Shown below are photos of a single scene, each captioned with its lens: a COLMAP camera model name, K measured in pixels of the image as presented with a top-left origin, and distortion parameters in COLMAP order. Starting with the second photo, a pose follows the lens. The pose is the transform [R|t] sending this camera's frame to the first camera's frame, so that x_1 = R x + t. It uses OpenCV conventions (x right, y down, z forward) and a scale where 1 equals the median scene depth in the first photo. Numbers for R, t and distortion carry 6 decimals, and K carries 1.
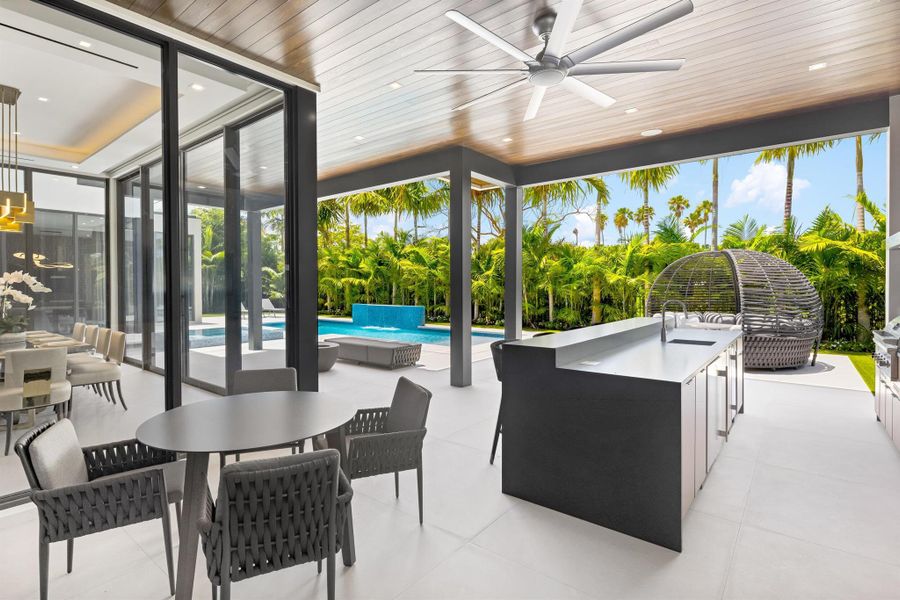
lens RADIAL K [[454.3, 0, 450.0], [0, 454.3, 300.0], [0, 0, 1]] dist [-0.001730, -0.000358]
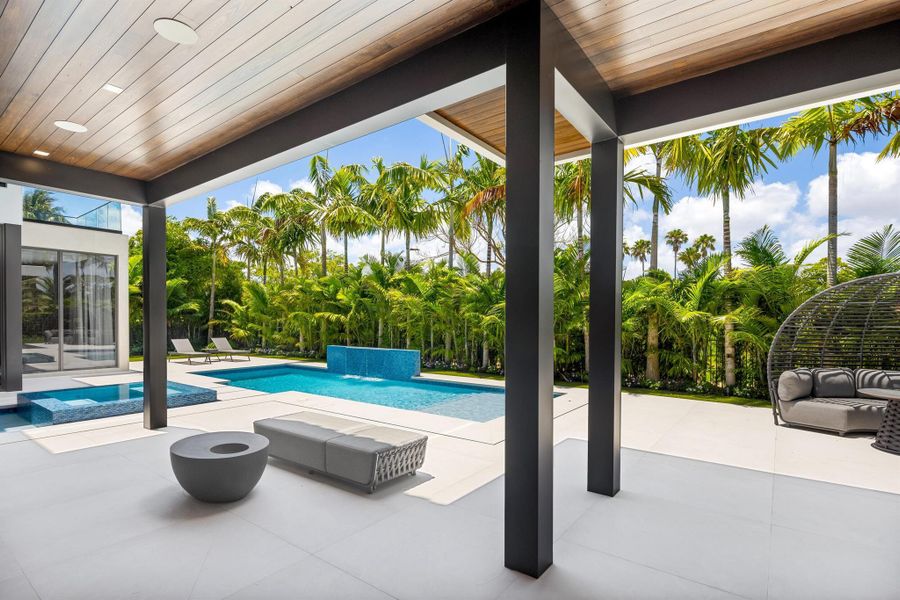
lens RADIAL K [[441.1, 0, 448.7], [0, 441.1, 329.0], [0, 0, 1]] dist [-0.000373, -0.000058]
pose [[0.999597, 0.004251, 0.028069, -0.024521], [-0.003903, 0.999915, -0.012424, -0.011043], [-0.028119, 0.012309, 0.999529, 0.220371]]
